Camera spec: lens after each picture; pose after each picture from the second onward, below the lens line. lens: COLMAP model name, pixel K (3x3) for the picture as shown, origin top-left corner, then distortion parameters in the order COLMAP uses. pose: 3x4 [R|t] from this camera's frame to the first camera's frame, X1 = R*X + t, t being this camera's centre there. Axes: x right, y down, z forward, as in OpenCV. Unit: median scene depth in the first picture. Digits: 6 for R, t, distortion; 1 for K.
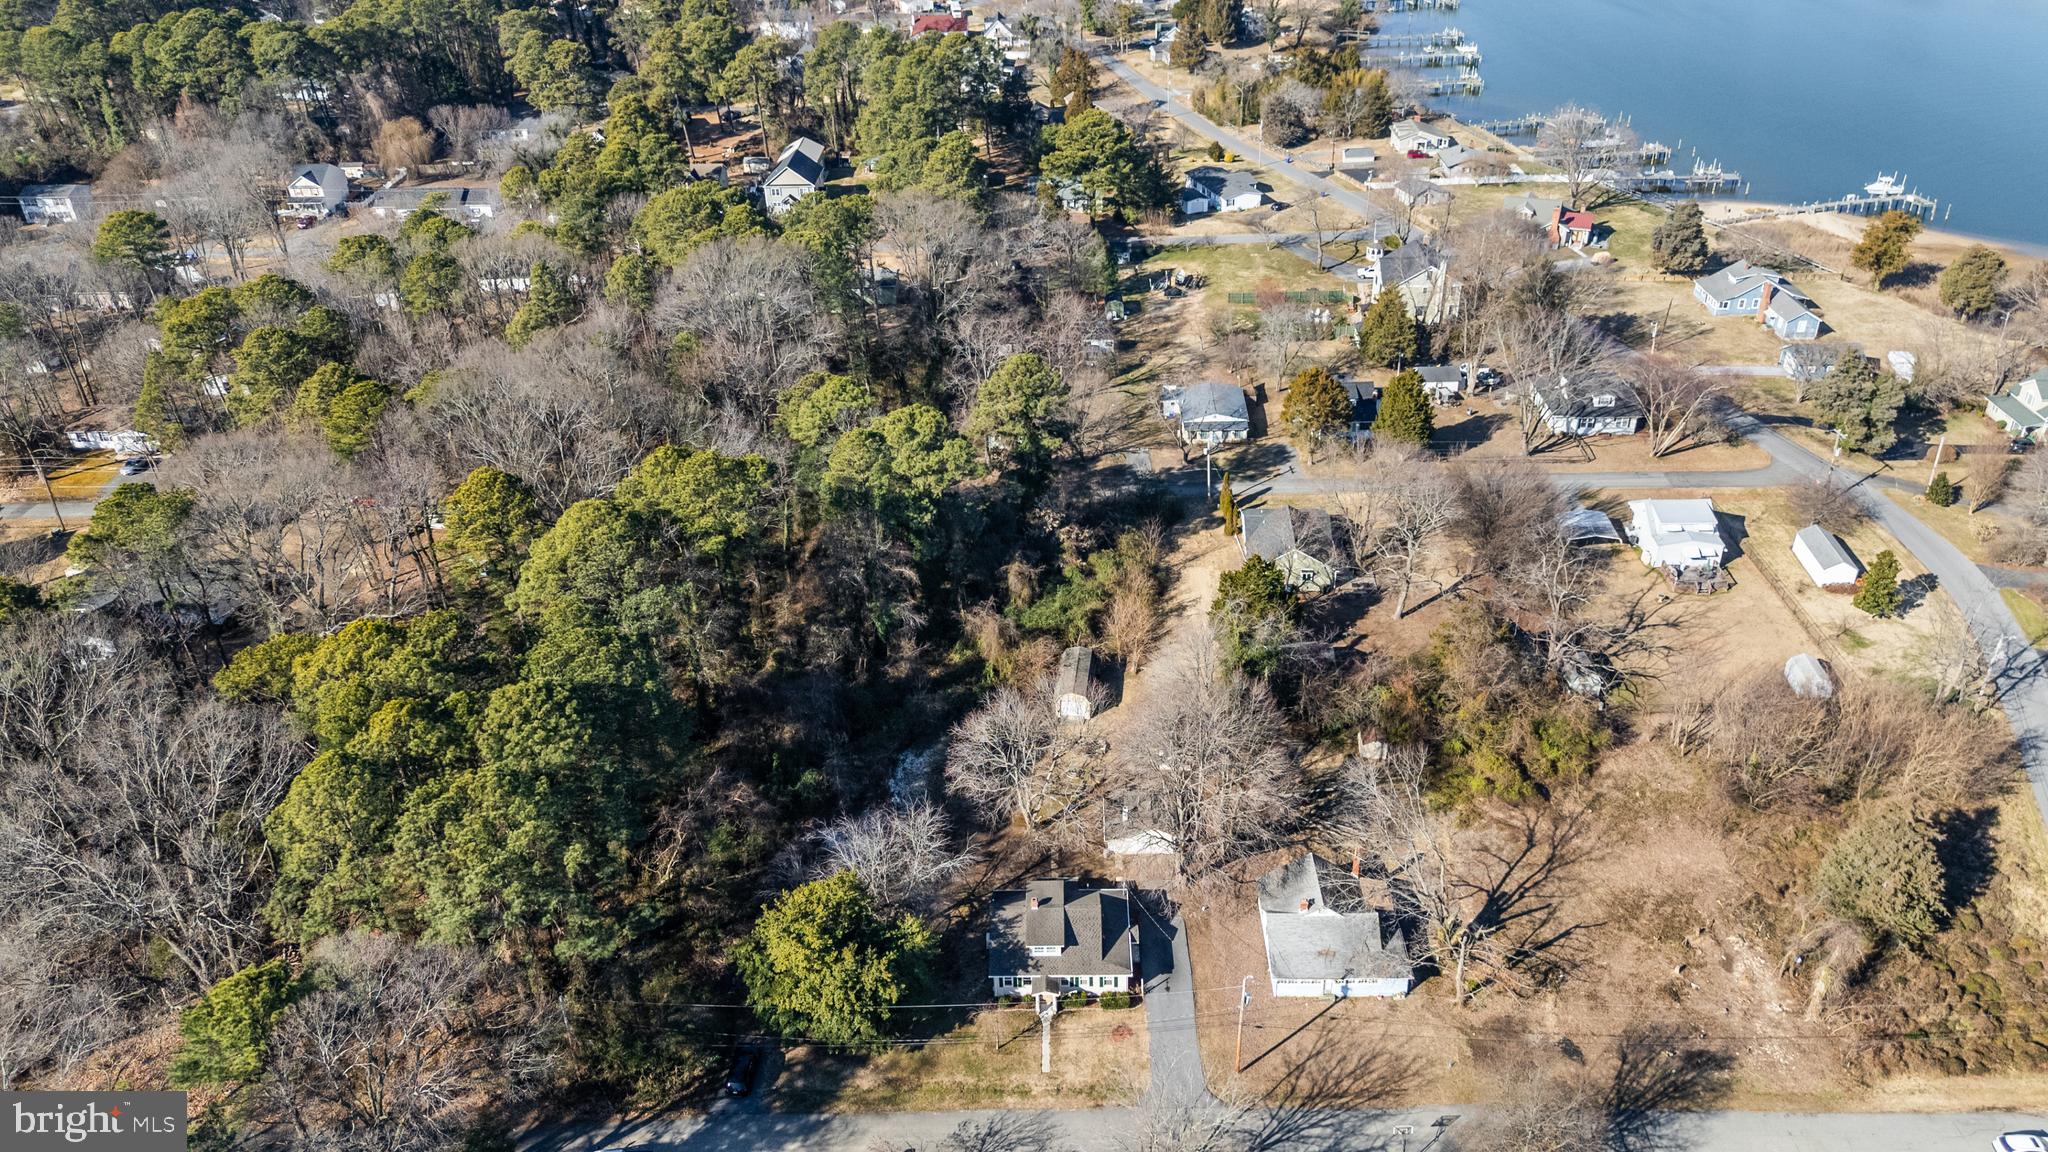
lens RADIAL K [[1514.6, 0, 1032.6], [0, 1514.6, 571.2], [0, 0, 1]] dist [0.108202, -0.130881]
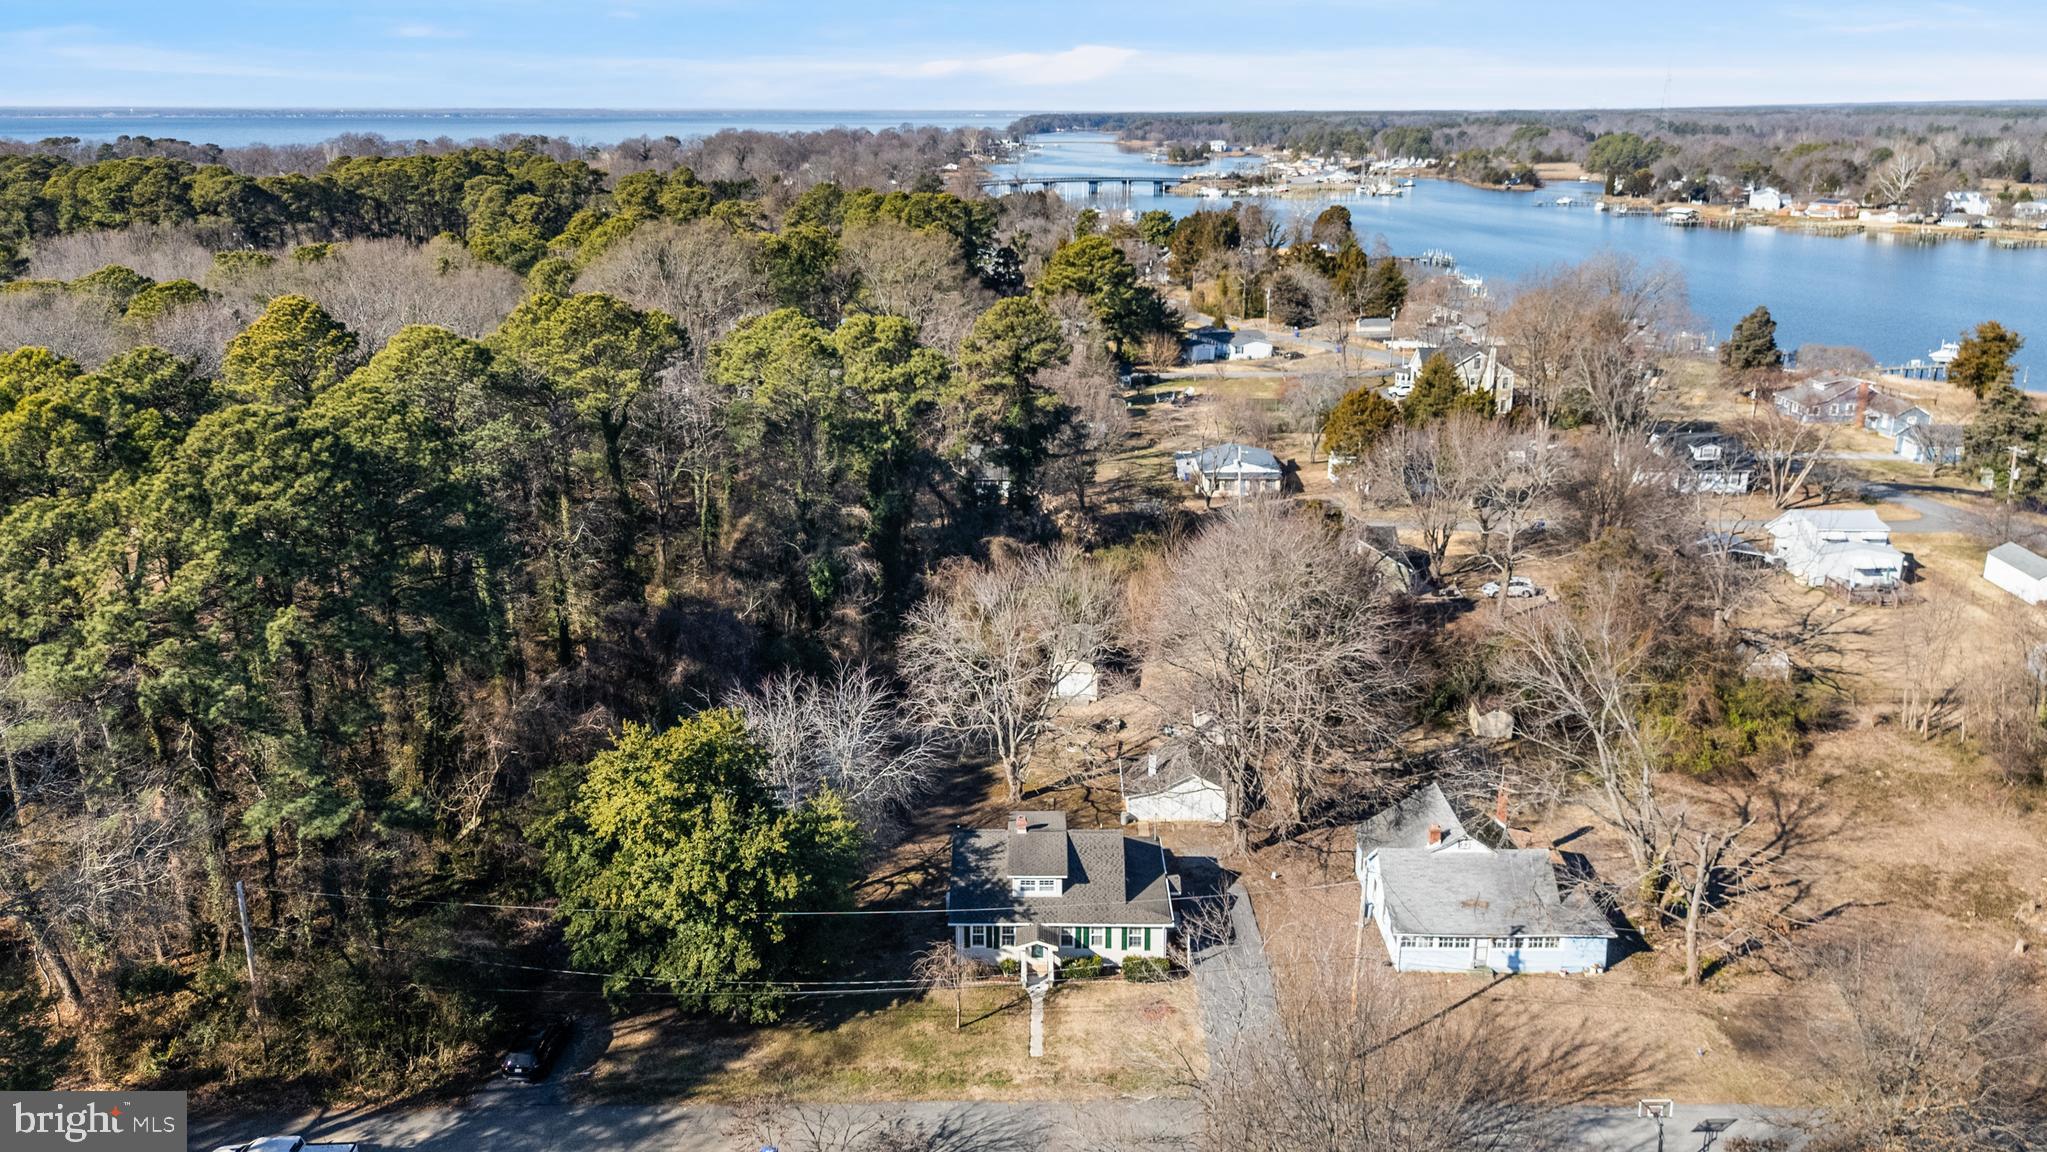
lens RADIAL K [[1531.4, 0, 1032.2], [0, 1531.4, 571.0], [0, 0, 1]] dist [0.104162, -0.117744]
pose [[0.999669, 0.023231, 0.011057, -0.003860], [-0.019819, 0.969370, -0.244803, 0.255262], [-0.016405, 0.244503, 0.969510, 0.311542]]
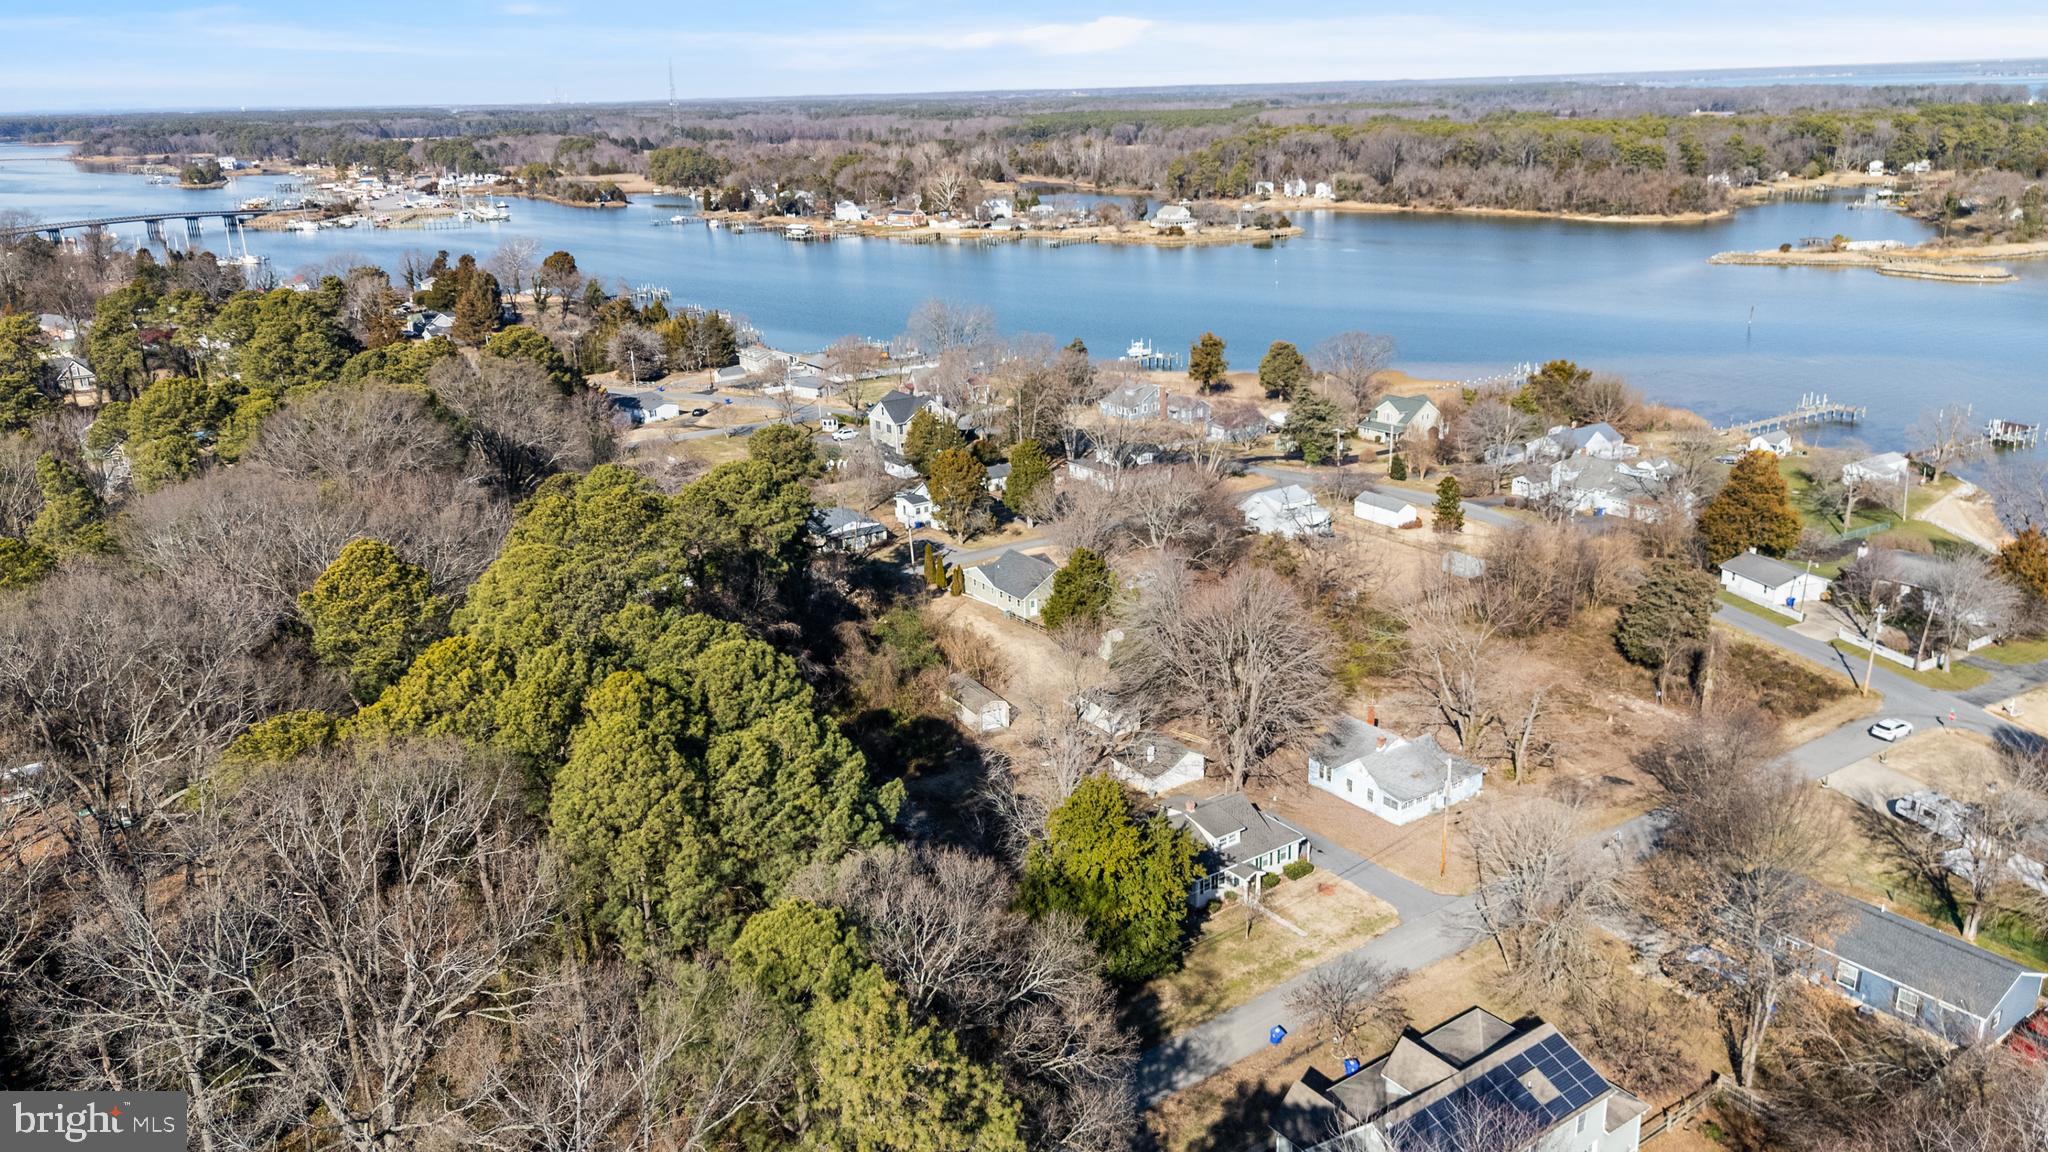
lens RADIAL K [[1513.2, 0, 1035.0], [0, 1513.2, 570.5], [0, 0, 1]] dist [0.075162, -0.059955]
pose [[0.805488, -0.170644, 0.567511, -0.559452], [0.304187, 0.940916, -0.148820, 0.177147], [-0.508585, 0.292503, 0.809805, 0.211139]]
